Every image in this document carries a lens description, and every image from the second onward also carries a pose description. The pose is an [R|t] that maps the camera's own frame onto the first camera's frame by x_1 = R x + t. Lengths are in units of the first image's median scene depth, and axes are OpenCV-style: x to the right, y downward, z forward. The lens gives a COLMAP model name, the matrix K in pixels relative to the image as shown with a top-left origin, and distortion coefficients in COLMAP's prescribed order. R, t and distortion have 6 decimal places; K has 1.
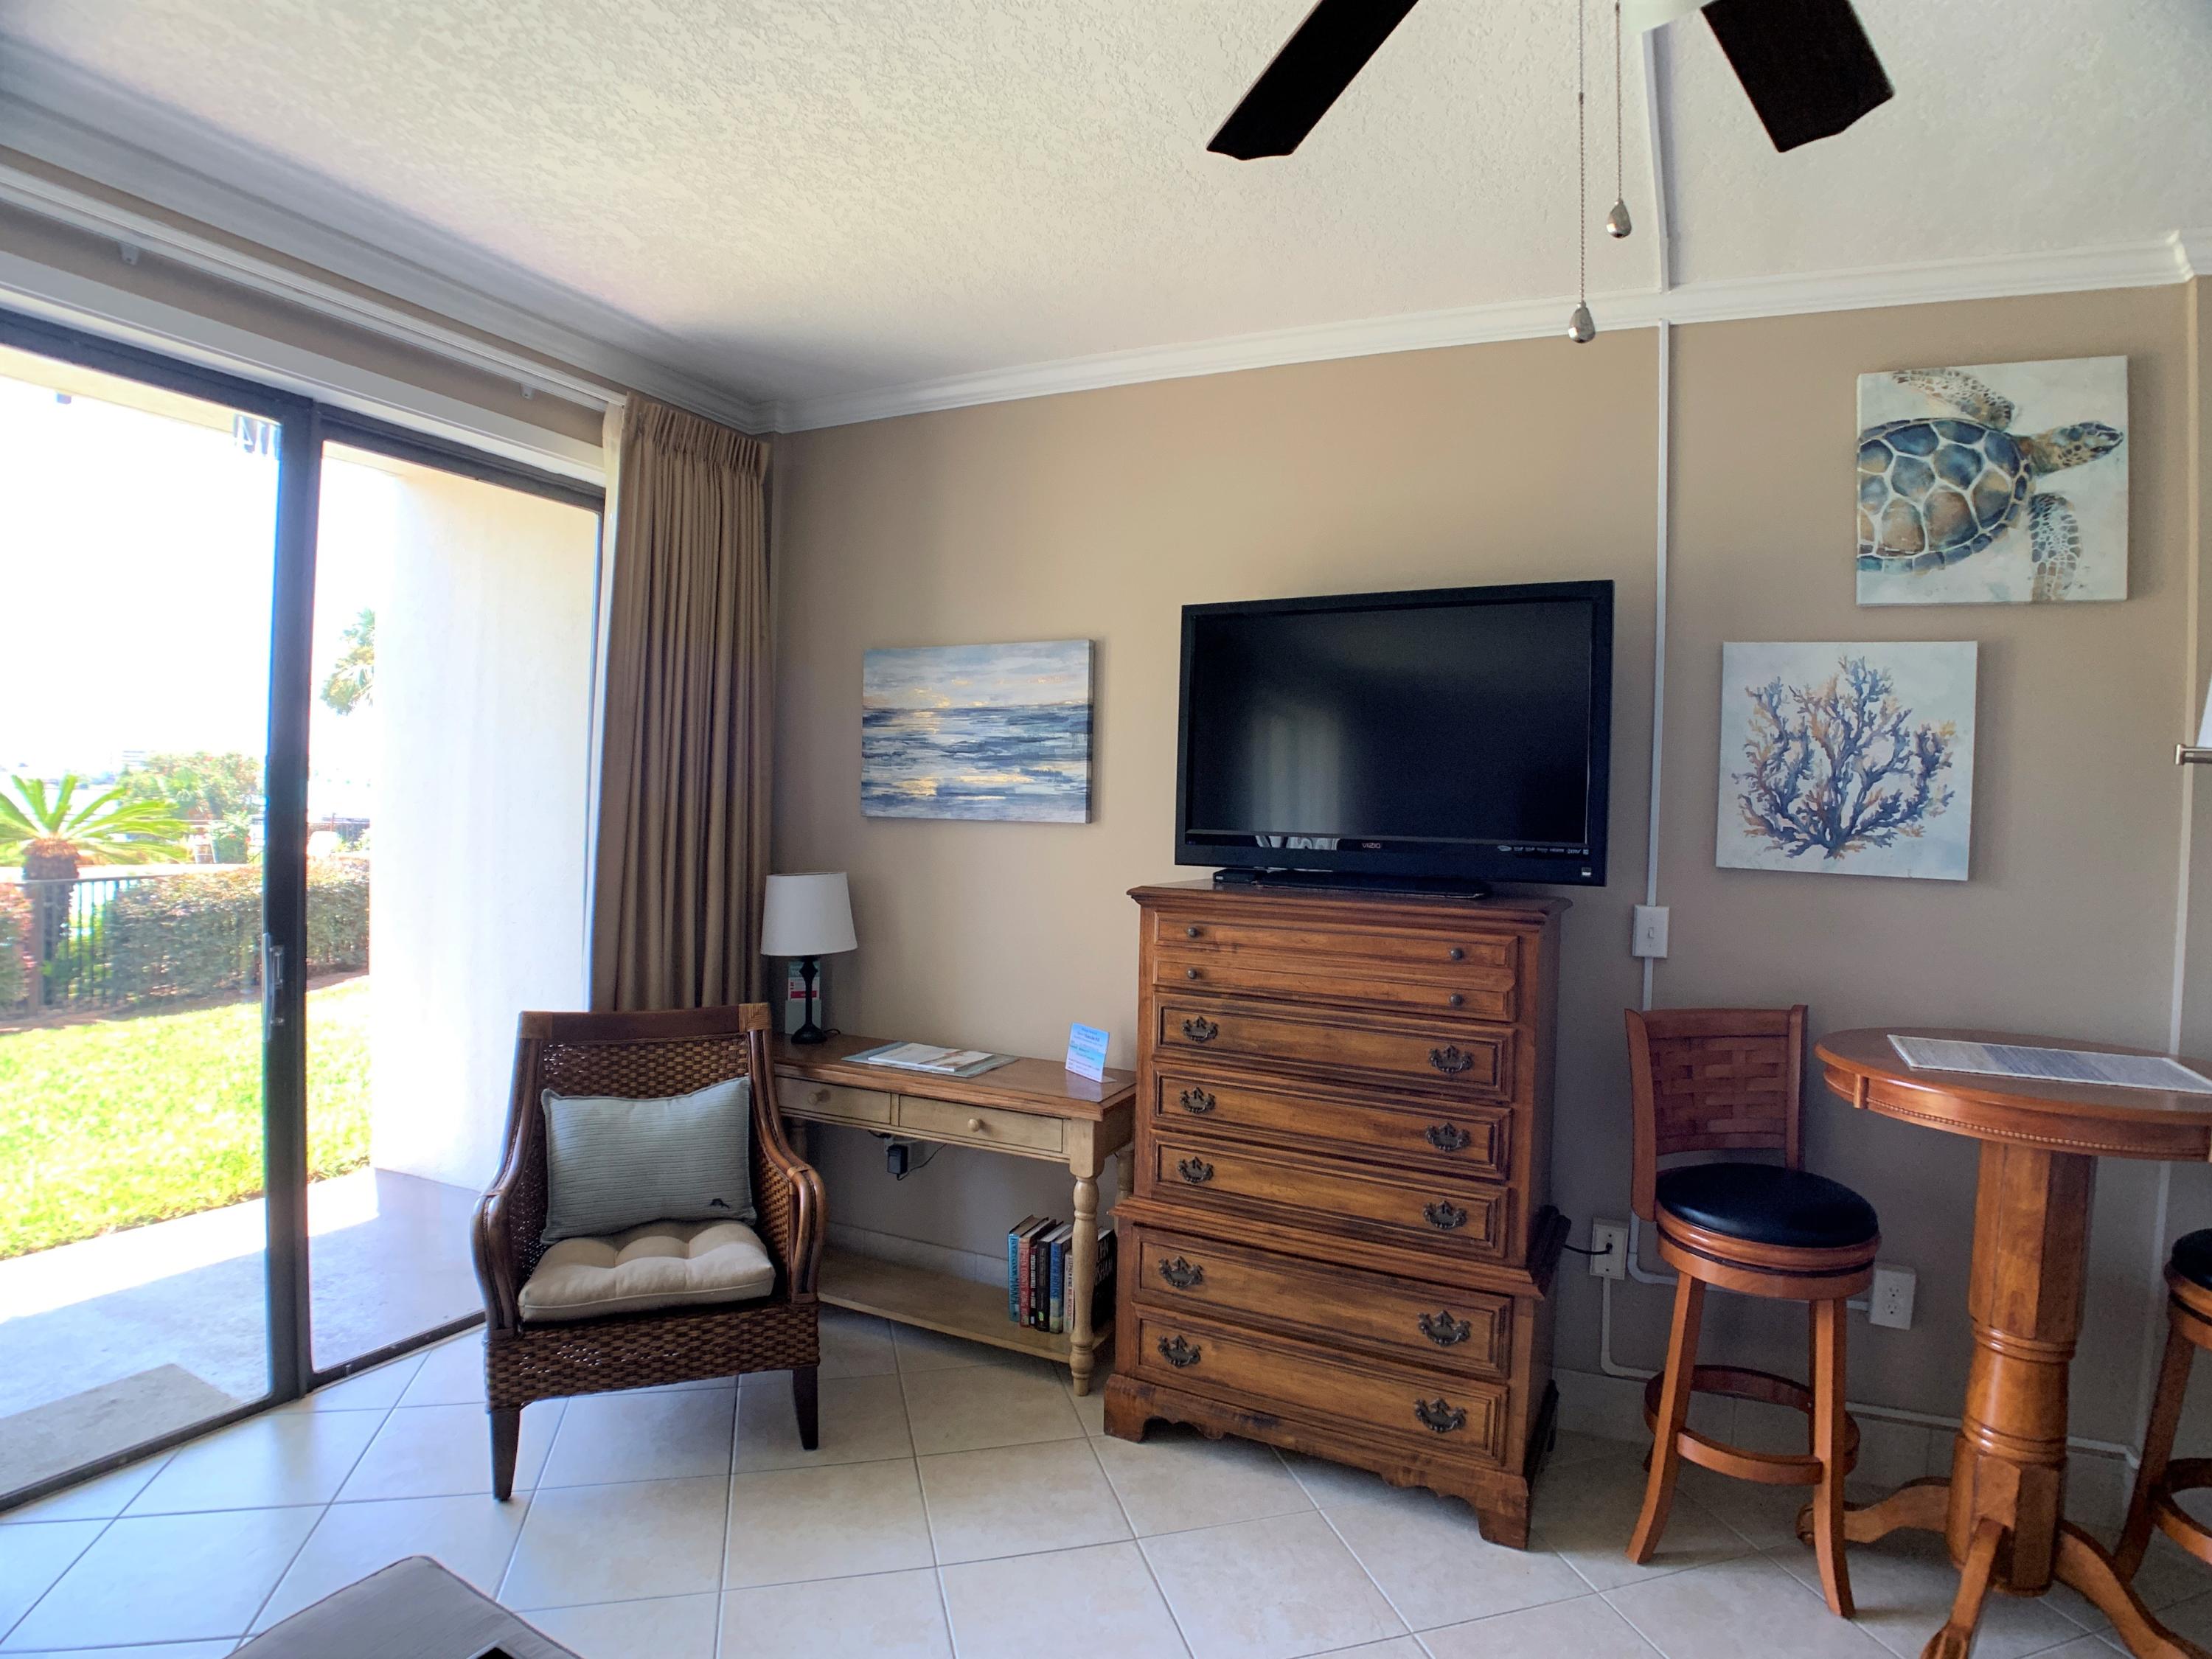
lens RADIAL K [[1151.6, 0, 1124.9], [0, 1151.6, 822.6], [0, 0, 1]] dist [-0.086499, 0.009035]
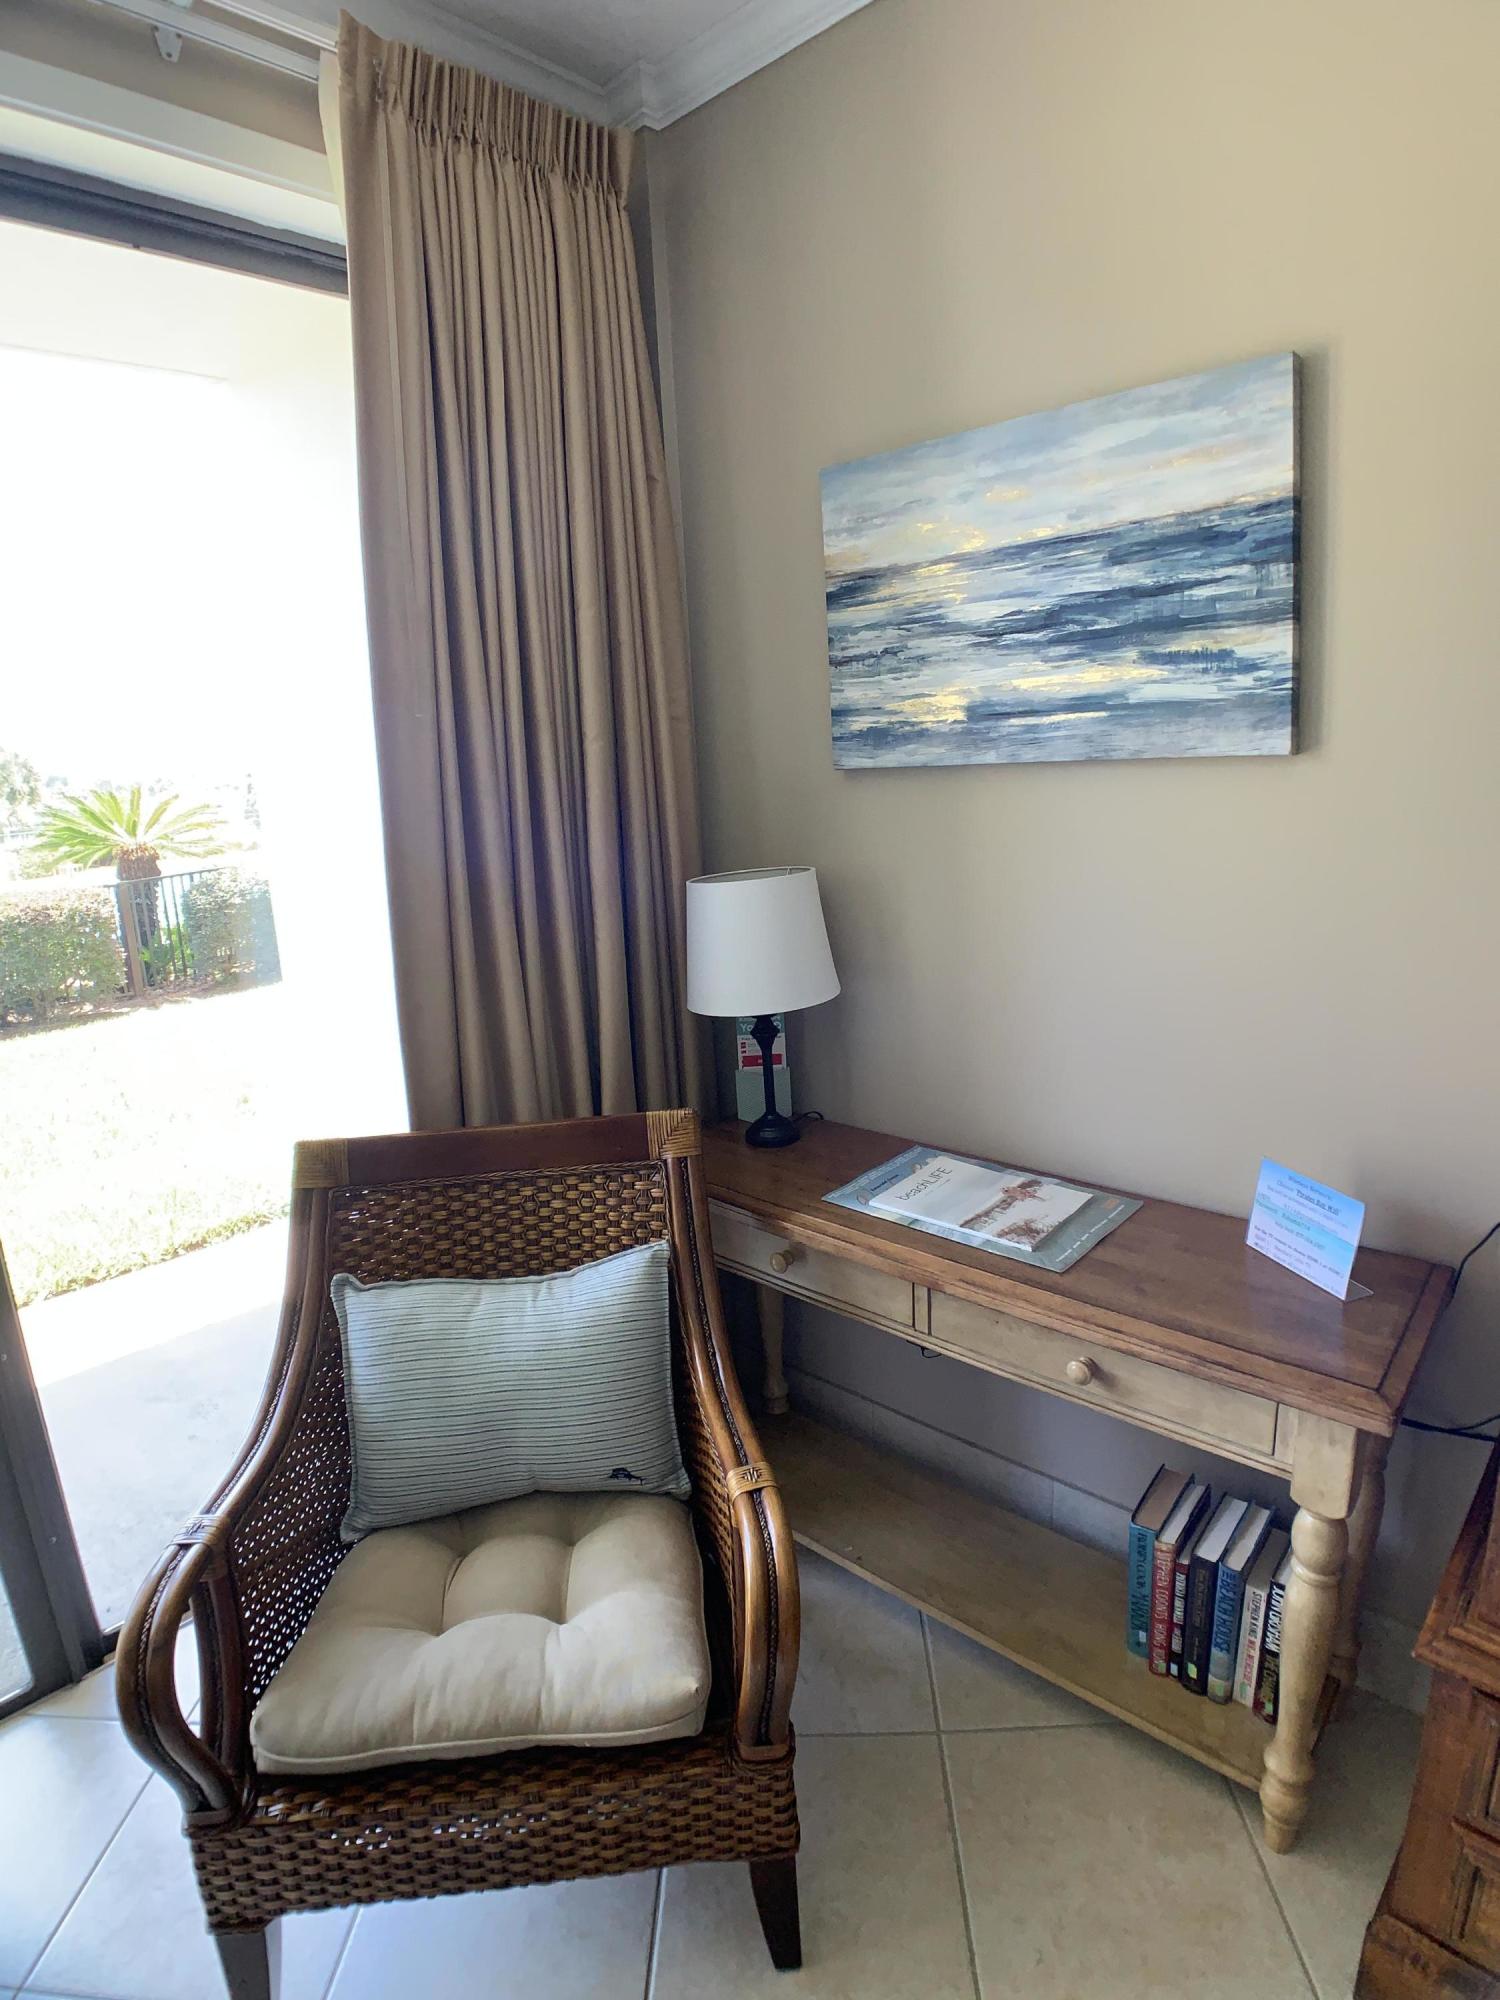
lens RADIAL K [[1041.3, 0, 750.7], [0, 1041.3, 970.5], [0, 0, 1]] dist [-0.086499, 0.009035]
pose [[0.948820, -0.012268, -0.315579, -0.145679], [0.074291, 0.979875, 0.185271, -0.007696], [0.306956, -0.199233, 0.930637, 0.655591]]
